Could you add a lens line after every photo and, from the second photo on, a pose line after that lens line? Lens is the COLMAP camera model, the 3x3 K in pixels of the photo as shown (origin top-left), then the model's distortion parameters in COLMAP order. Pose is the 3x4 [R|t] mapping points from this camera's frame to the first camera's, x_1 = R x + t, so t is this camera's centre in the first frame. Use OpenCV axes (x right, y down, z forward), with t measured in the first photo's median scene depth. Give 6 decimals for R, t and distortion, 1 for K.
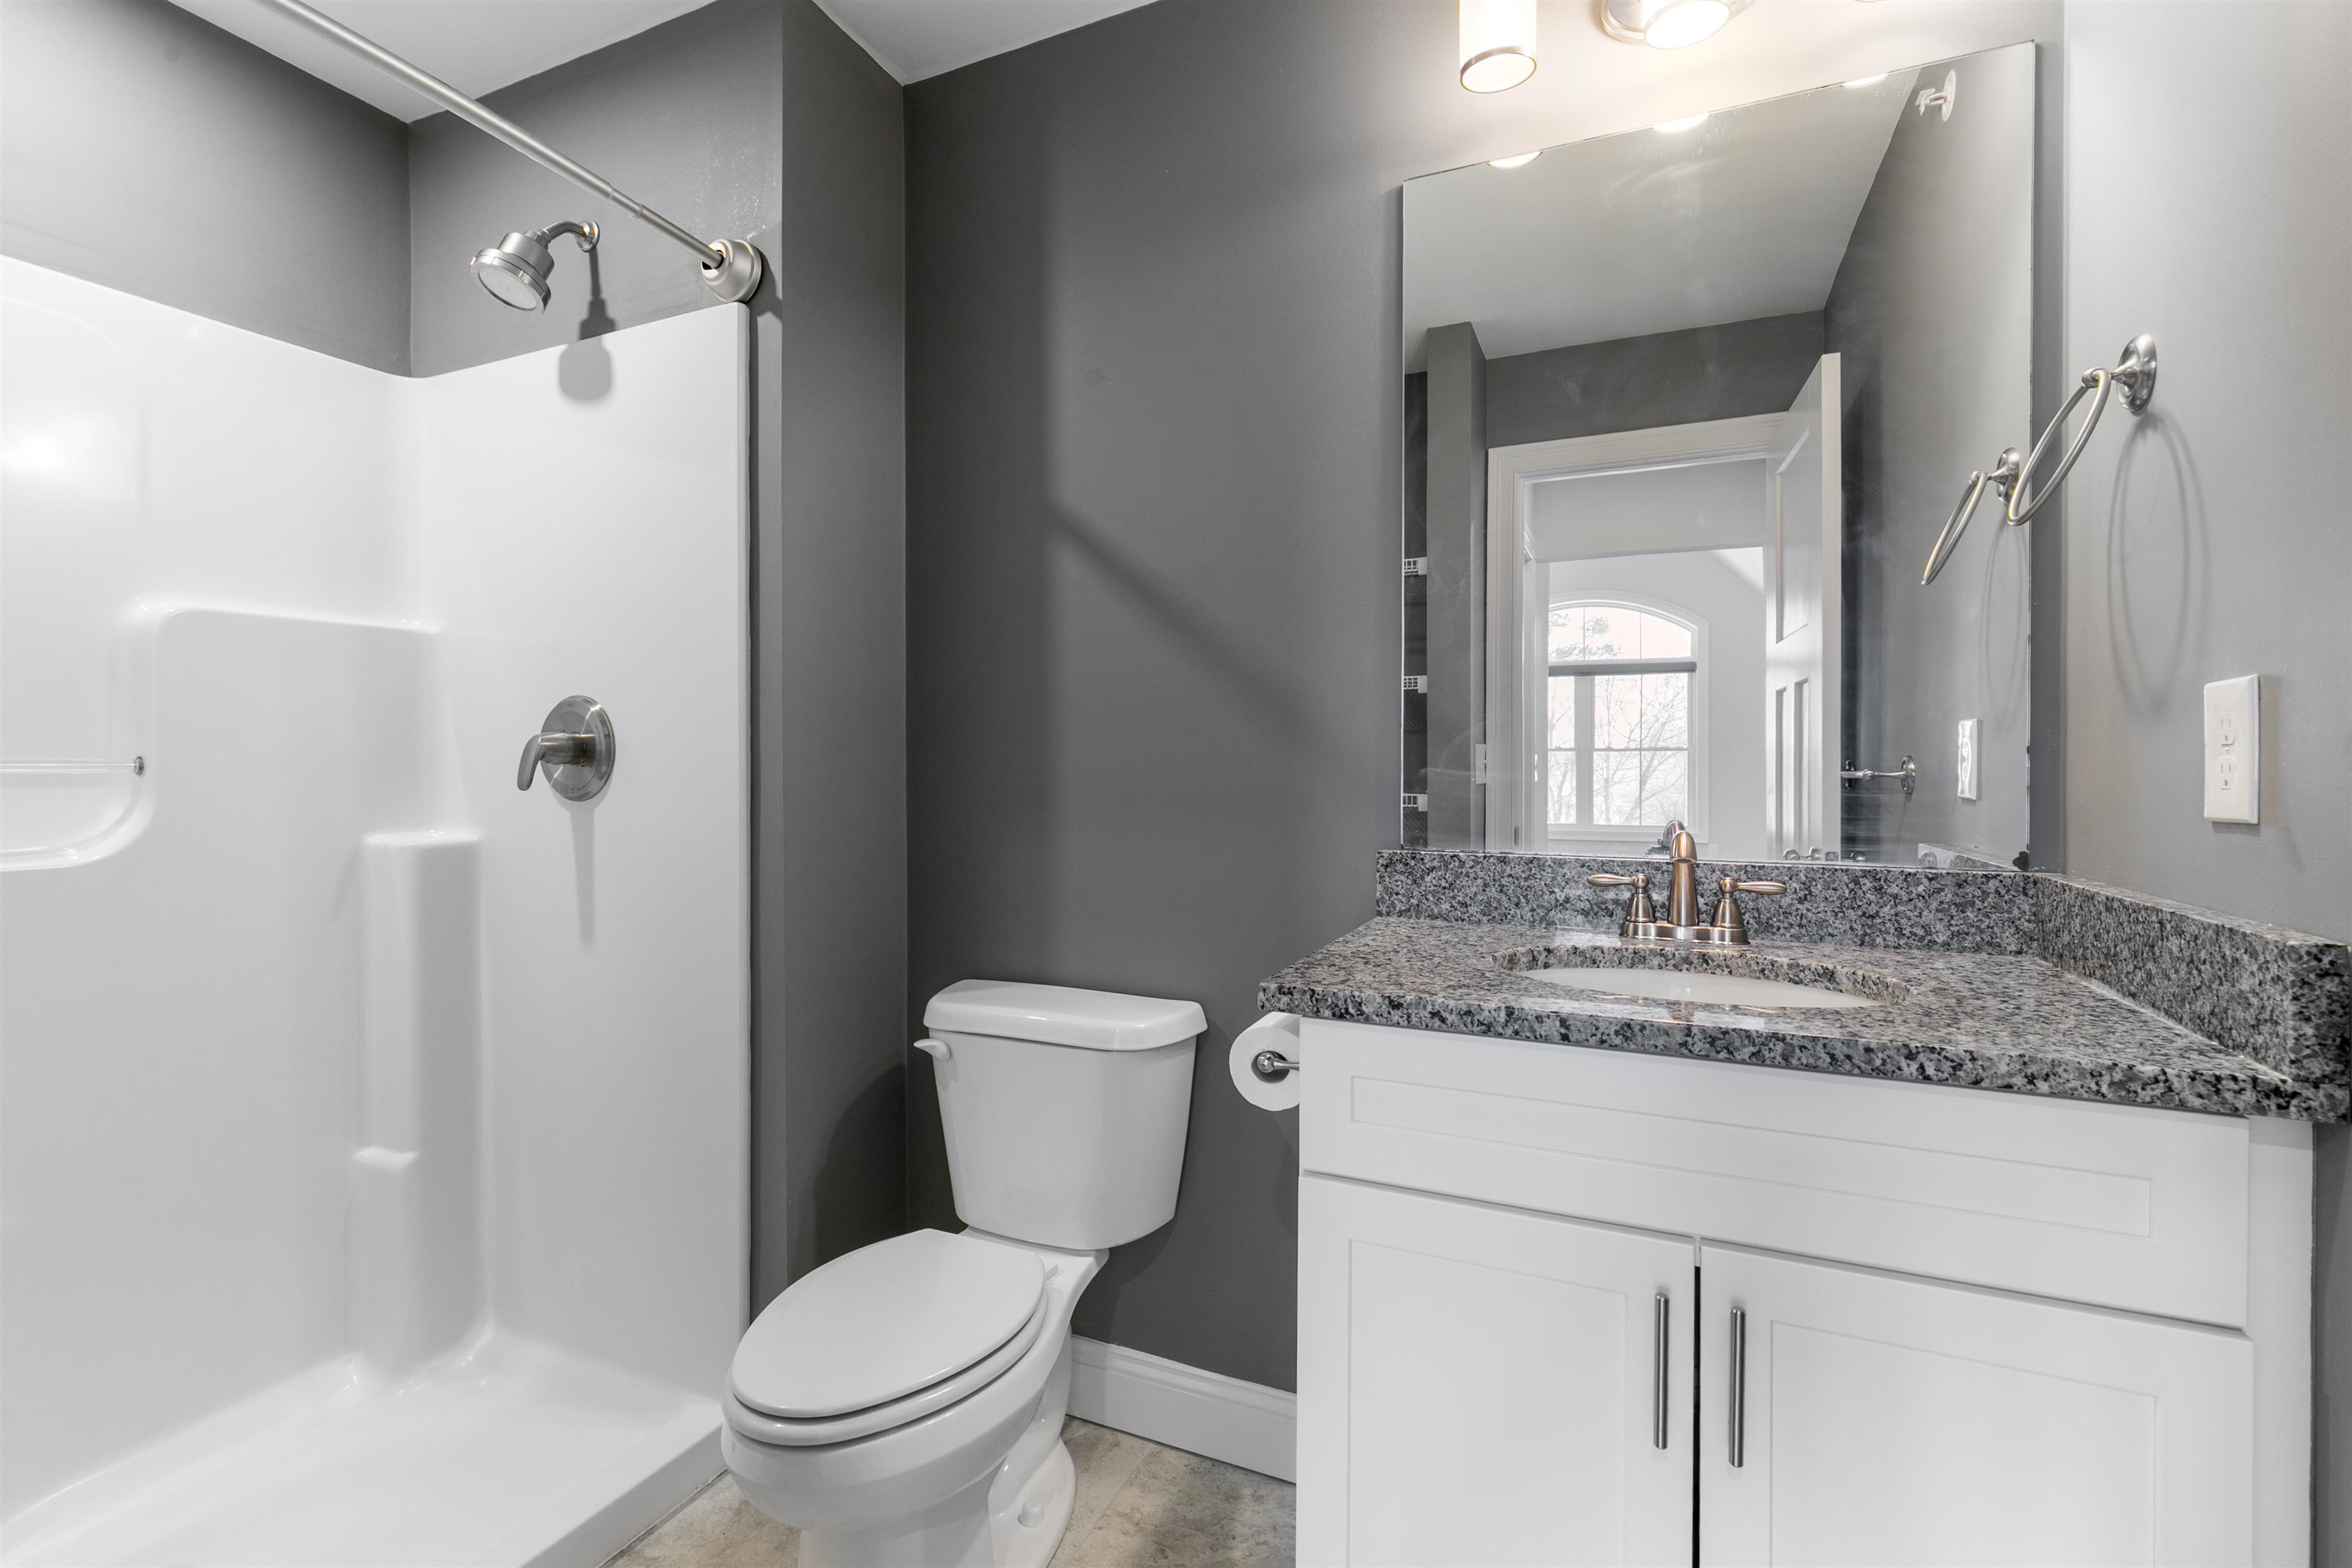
lens RADIAL K [[1062.4, 0, 1172.9], [0, 1062.4, 777.6], [0, 0, 1]] dist [0.005143, 0.000523]
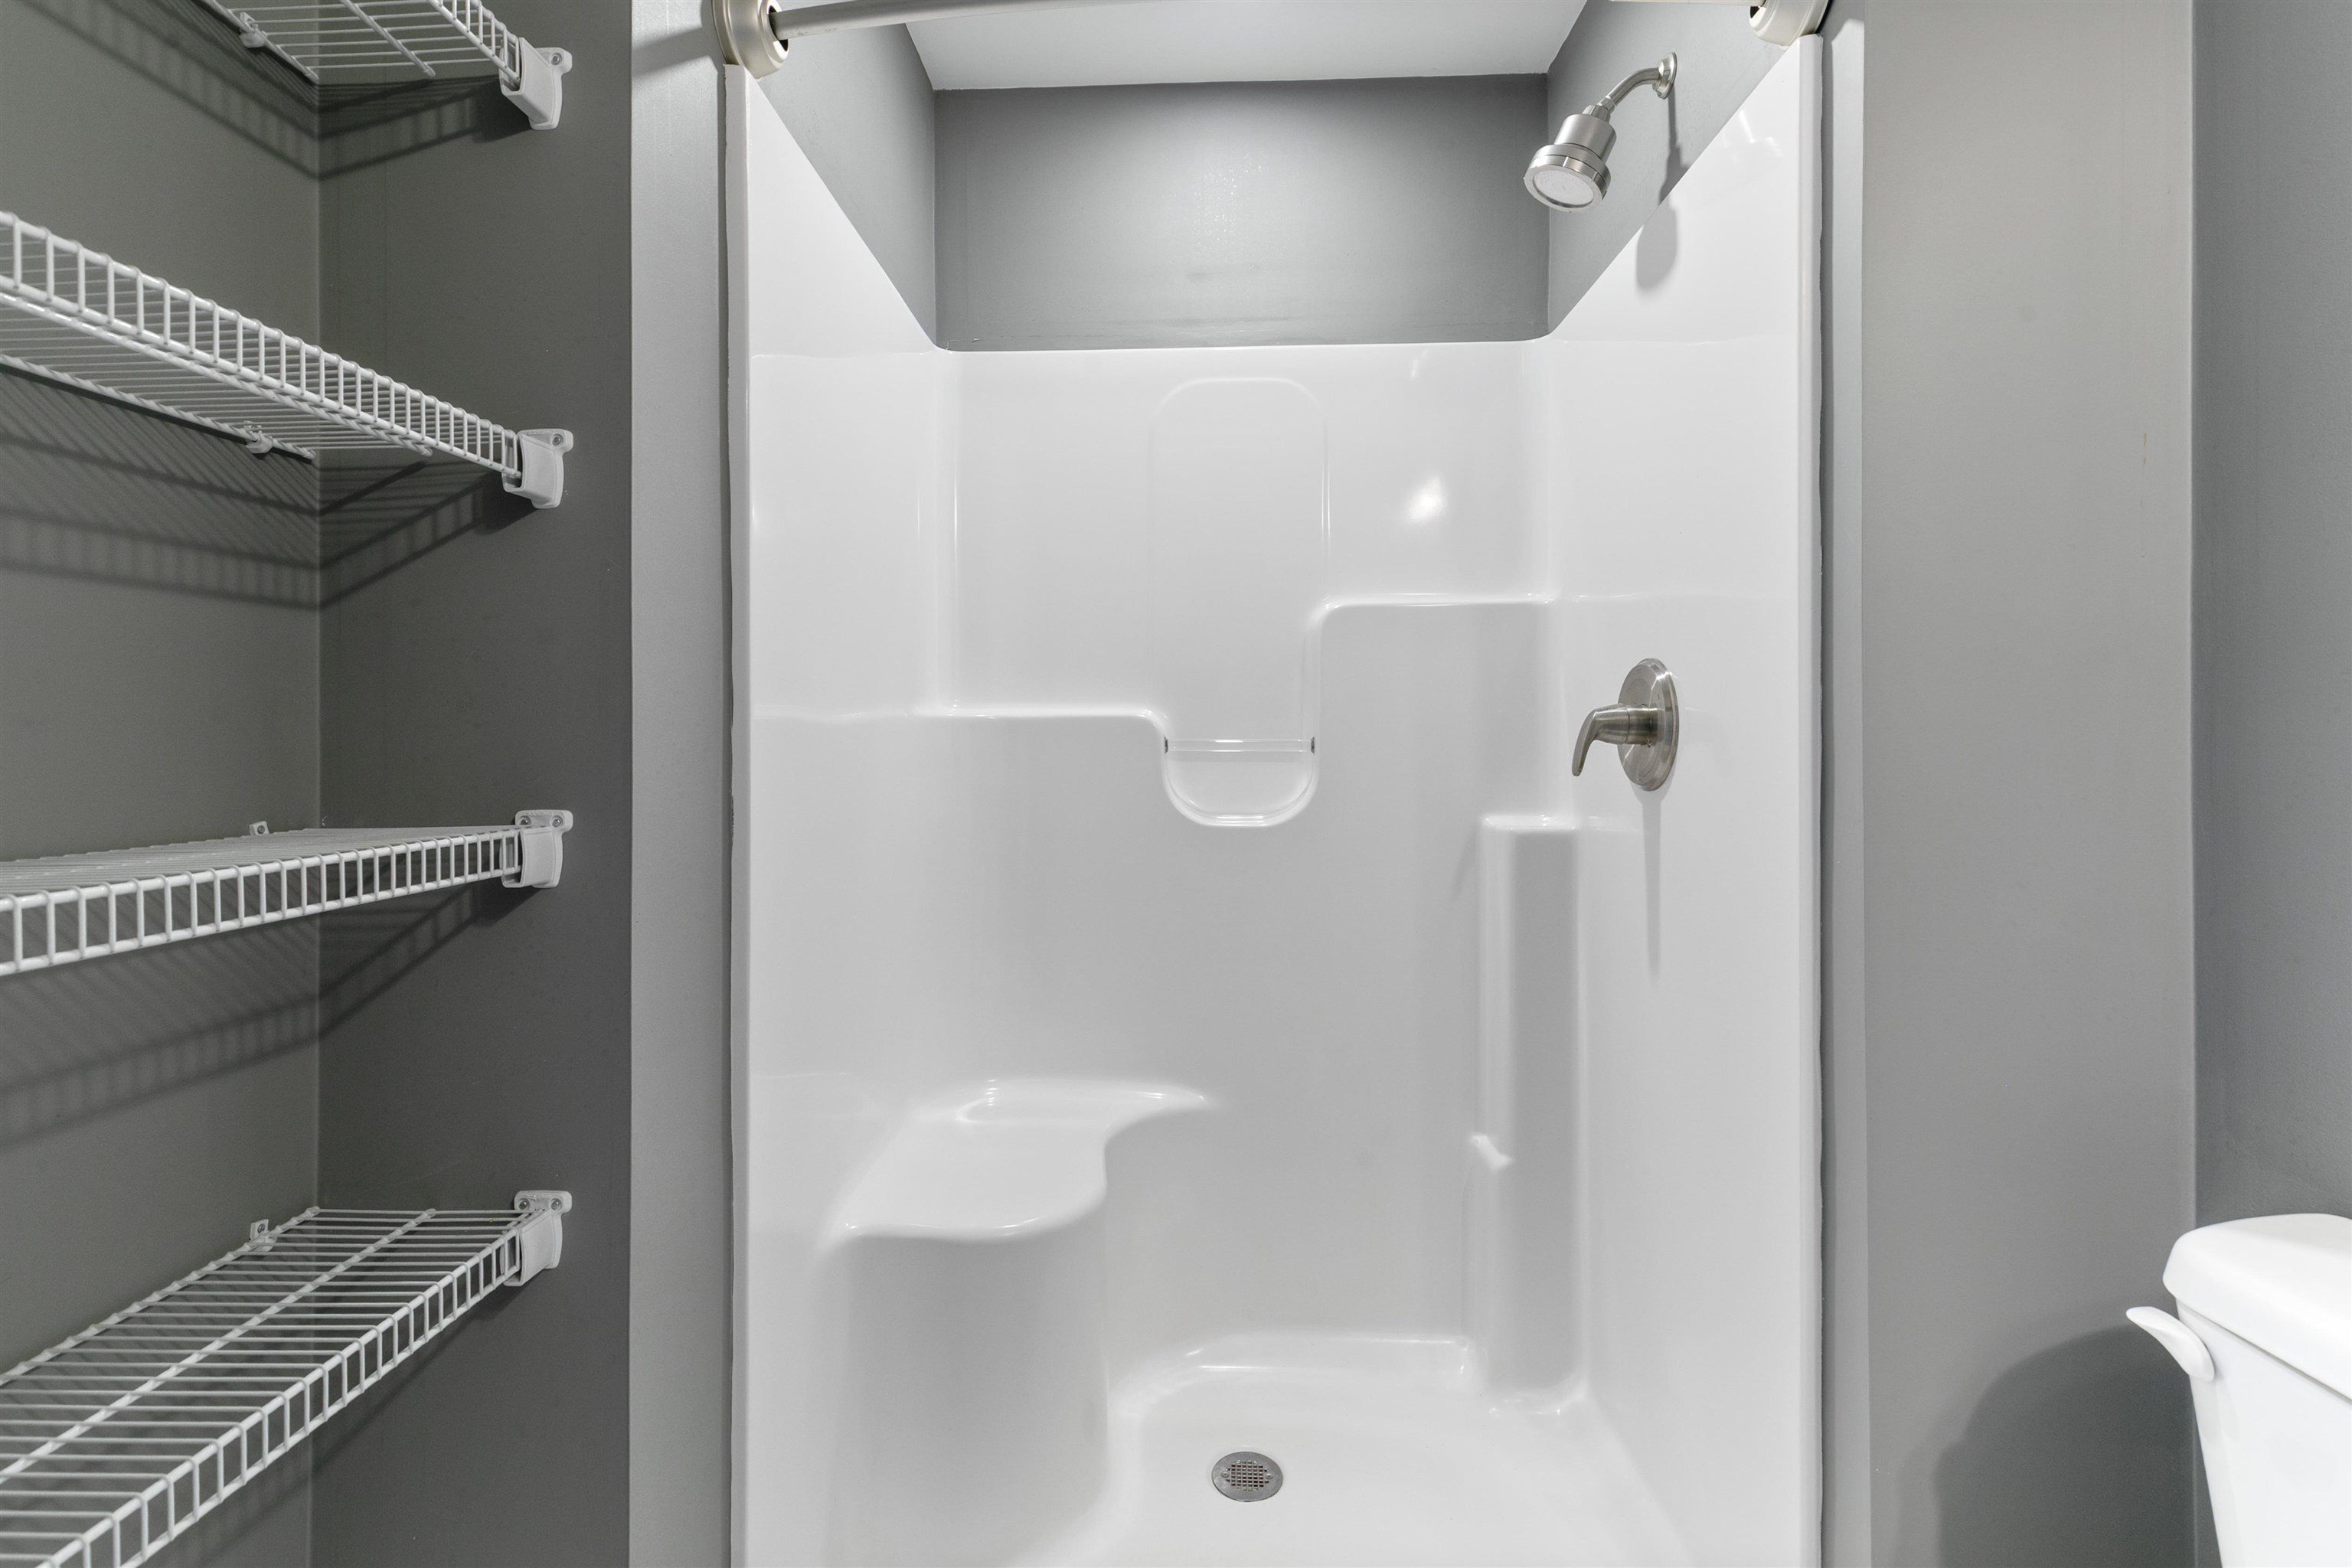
lens RADIAL K [[1062.4, 0, 1176.3], [0, 1062.4, 737.7], [0, 0, 1]] dist [0.005143, 0.000523]
pose [[0.381932, -0.001746, -0.924189, 0.043099], [-0.004342, 0.999984, -0.003683, -0.013470], [0.924180, 0.005420, 0.381919, 0.371111]]
